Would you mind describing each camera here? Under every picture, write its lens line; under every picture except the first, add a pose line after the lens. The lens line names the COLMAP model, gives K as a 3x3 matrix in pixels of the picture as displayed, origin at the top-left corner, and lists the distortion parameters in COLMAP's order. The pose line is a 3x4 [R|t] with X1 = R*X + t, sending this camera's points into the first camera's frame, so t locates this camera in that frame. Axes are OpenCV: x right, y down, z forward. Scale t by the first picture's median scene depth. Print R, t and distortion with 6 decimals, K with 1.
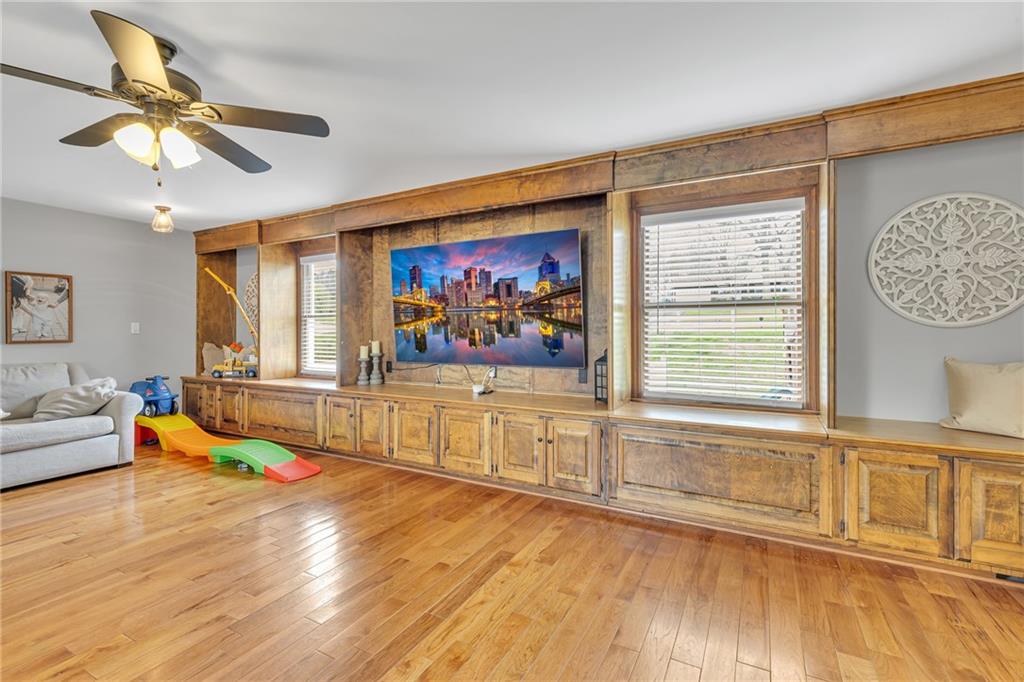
lens RADIAL K [[460.7, 0, 509.9], [0, 460.7, 336.7], [0, 0, 1]] dist [0.000890, 0.000362]
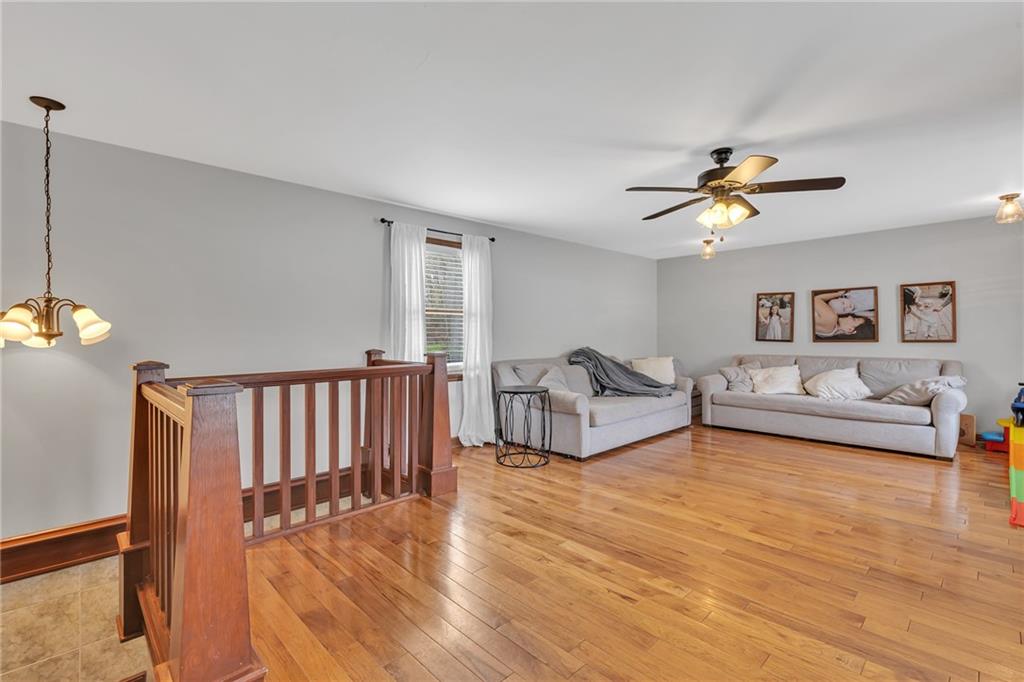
lens RADIAL K [[460.7, 0, 509.9], [0, 460.7, 336.7], [0, 0, 1]] dist [0.000890, 0.000362]
pose [[-0.306834, 0.002742, -0.951759, 0.442240], [-0.004145, 0.999983, 0.004218, -0.000753], [0.951754, 0.005239, -0.306817, 0.359832]]
